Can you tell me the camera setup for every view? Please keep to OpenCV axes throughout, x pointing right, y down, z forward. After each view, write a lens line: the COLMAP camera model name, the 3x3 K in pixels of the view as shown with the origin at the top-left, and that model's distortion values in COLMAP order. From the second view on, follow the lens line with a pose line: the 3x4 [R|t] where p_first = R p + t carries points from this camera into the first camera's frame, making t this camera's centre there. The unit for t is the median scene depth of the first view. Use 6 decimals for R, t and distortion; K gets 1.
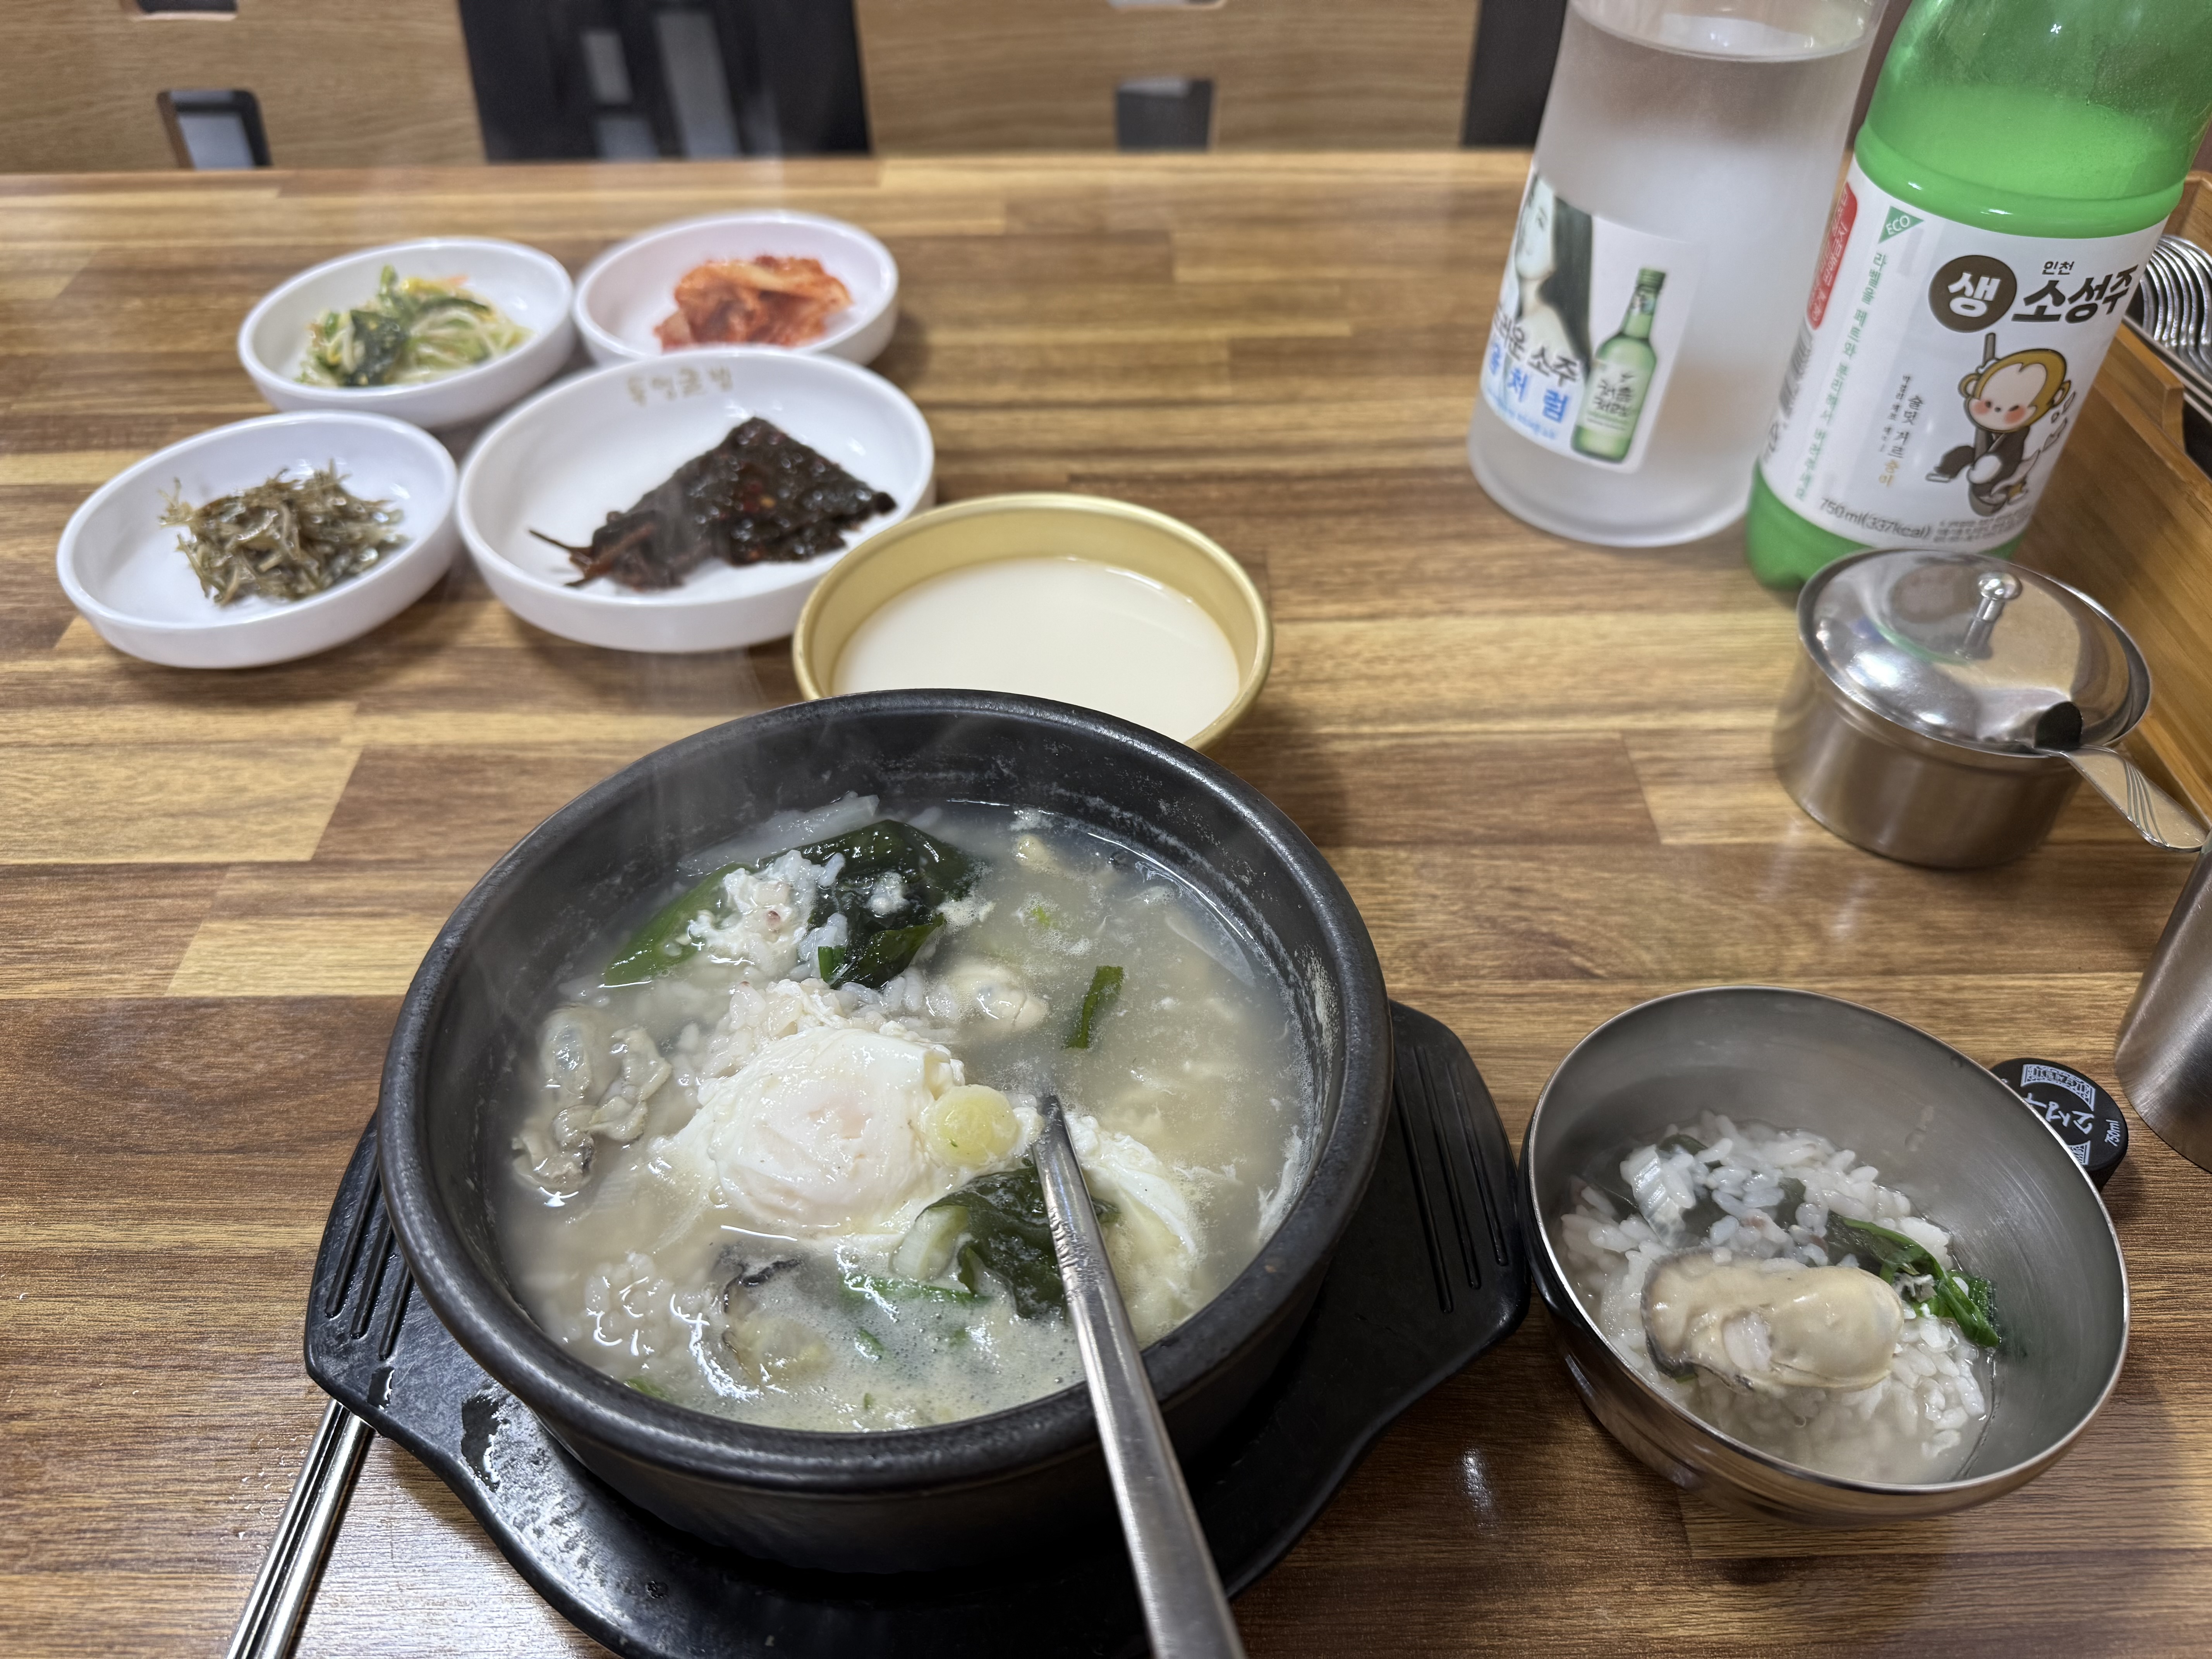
lens RADIAL K [[1572.4, 0, 1105.9], [0, 1572.4, 959.8], [0, 0, 1]] dist [-0.008804, -0.019017]
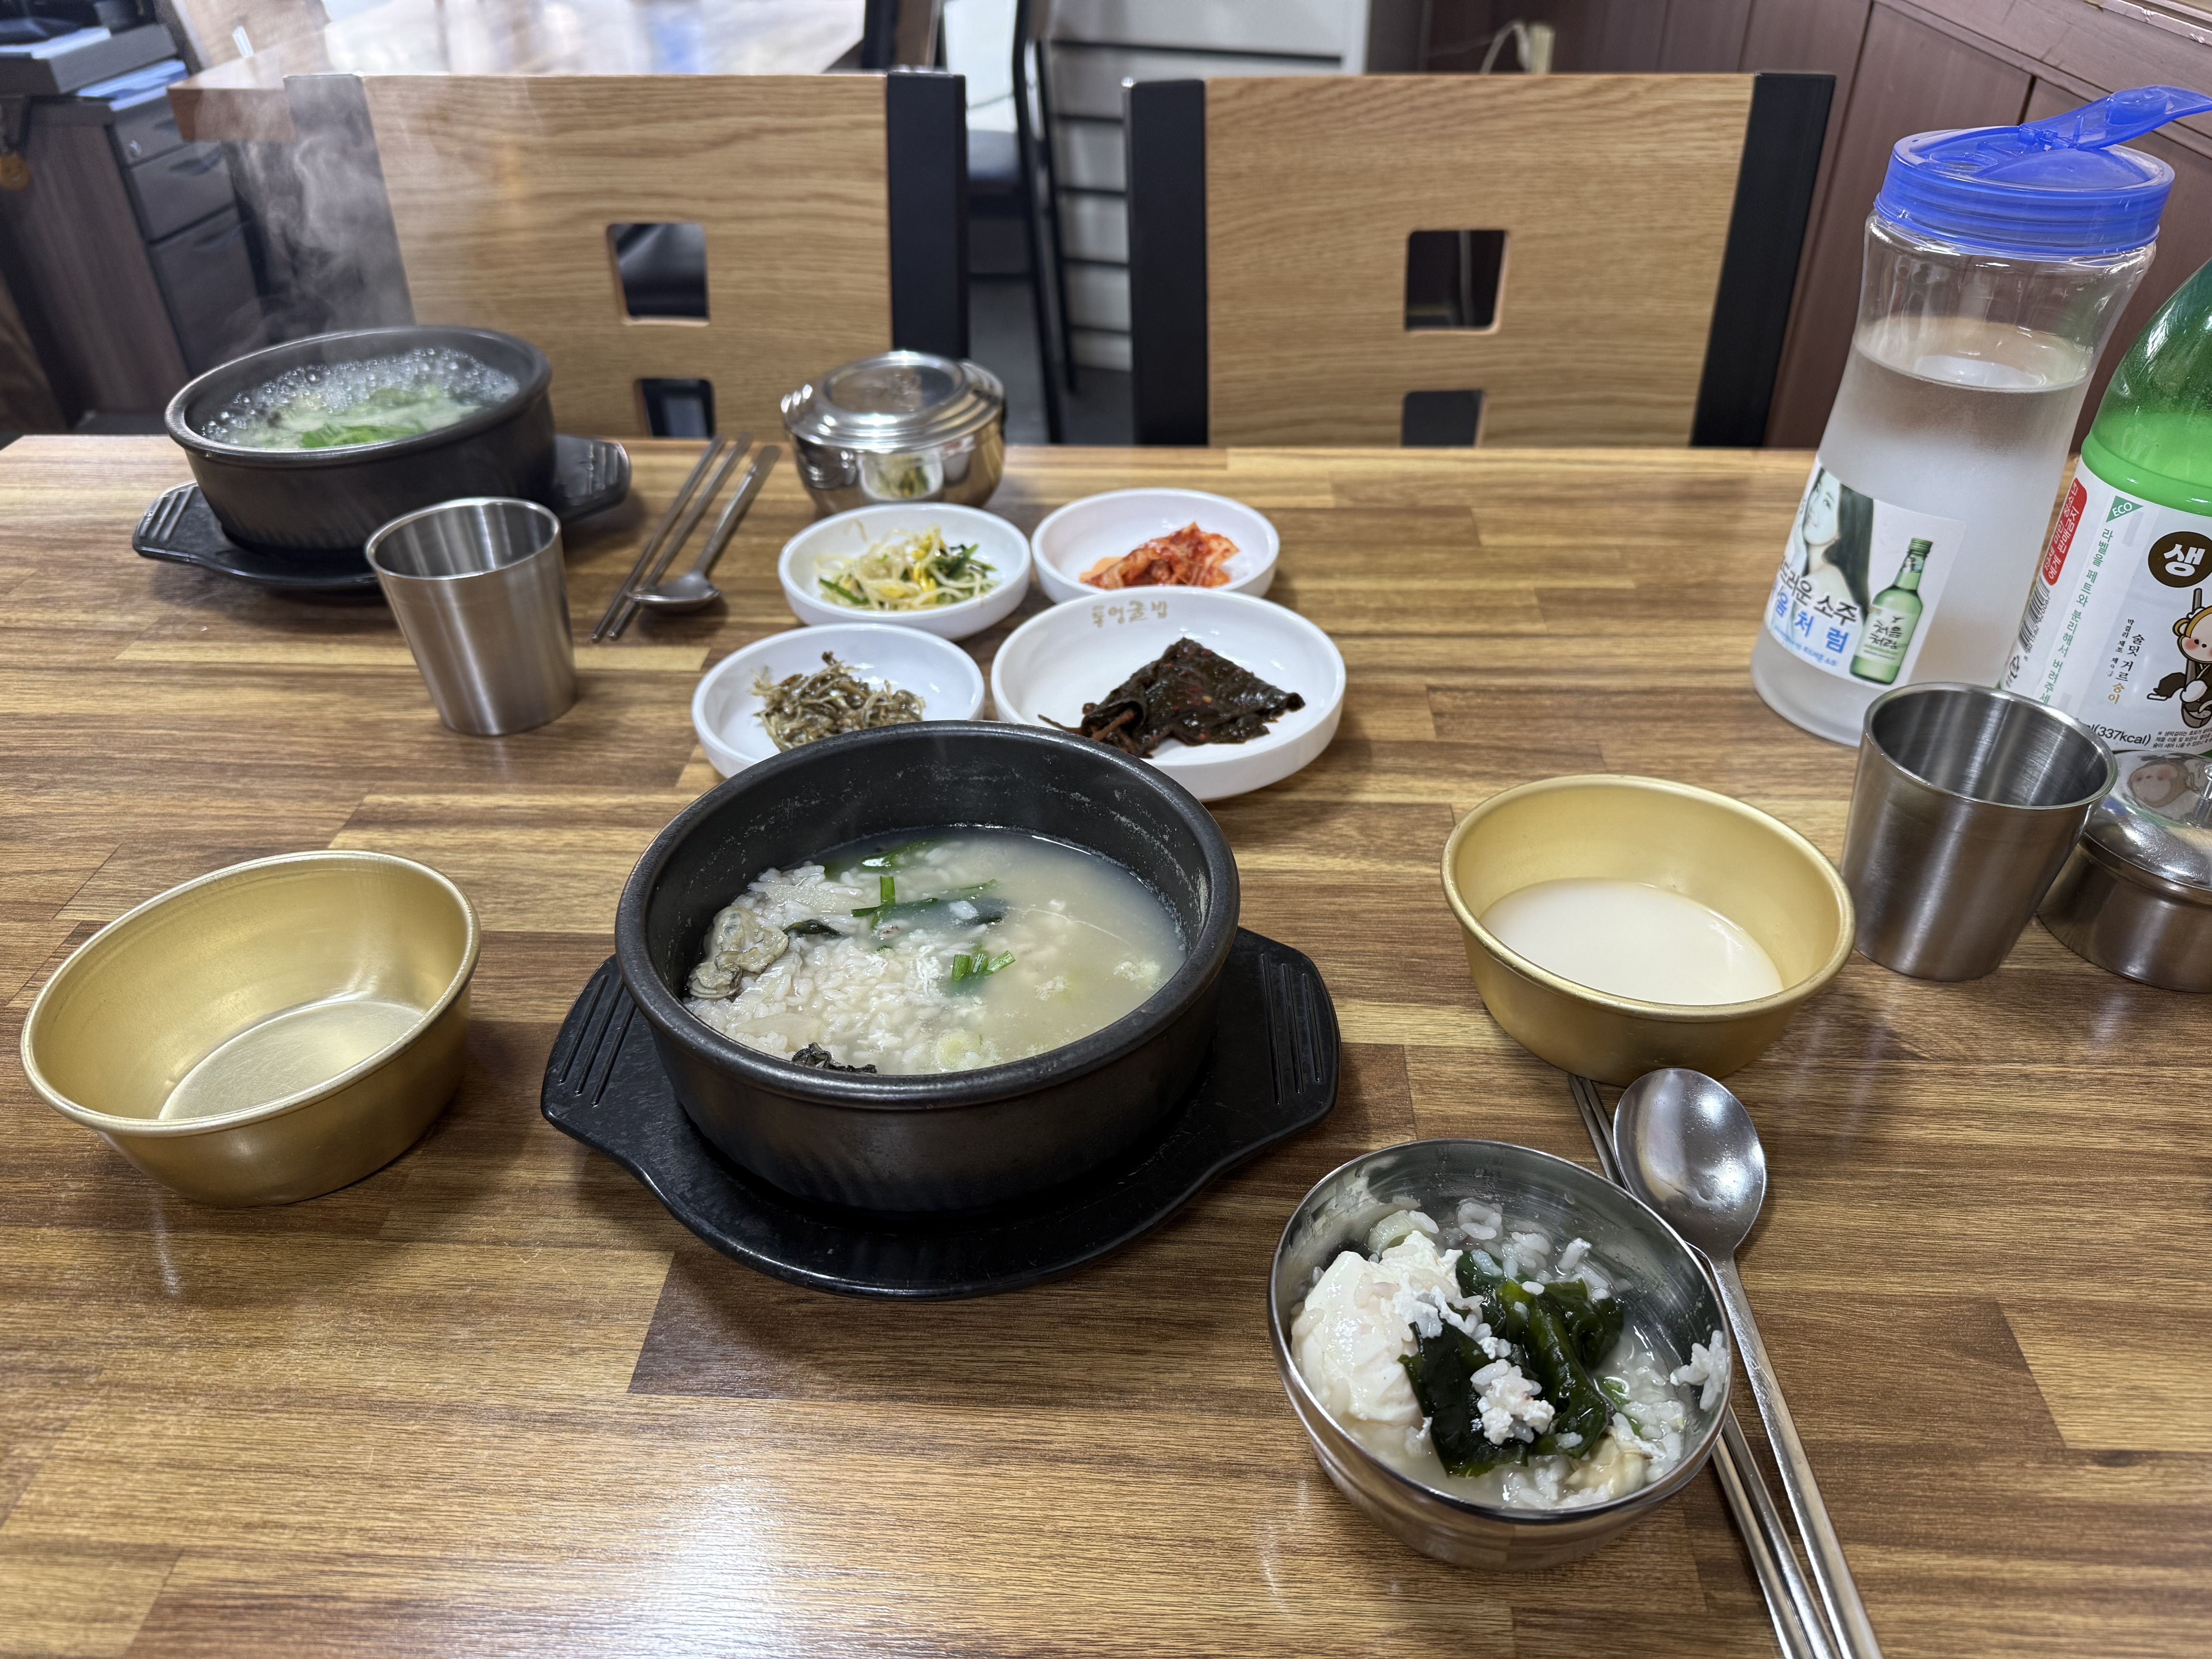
lens RADIAL K [[1572.4, 0, 1105.9], [0, 1572.4, 959.8], [0, 0, 1]] dist [-0.008804, -0.019017]
pose [[0.997818, 0.031101, -0.058246, -0.226735], [-0.039740, 0.987336, -0.153583, 0.124167], [0.052732, 0.155563, 0.986418, -0.251725]]
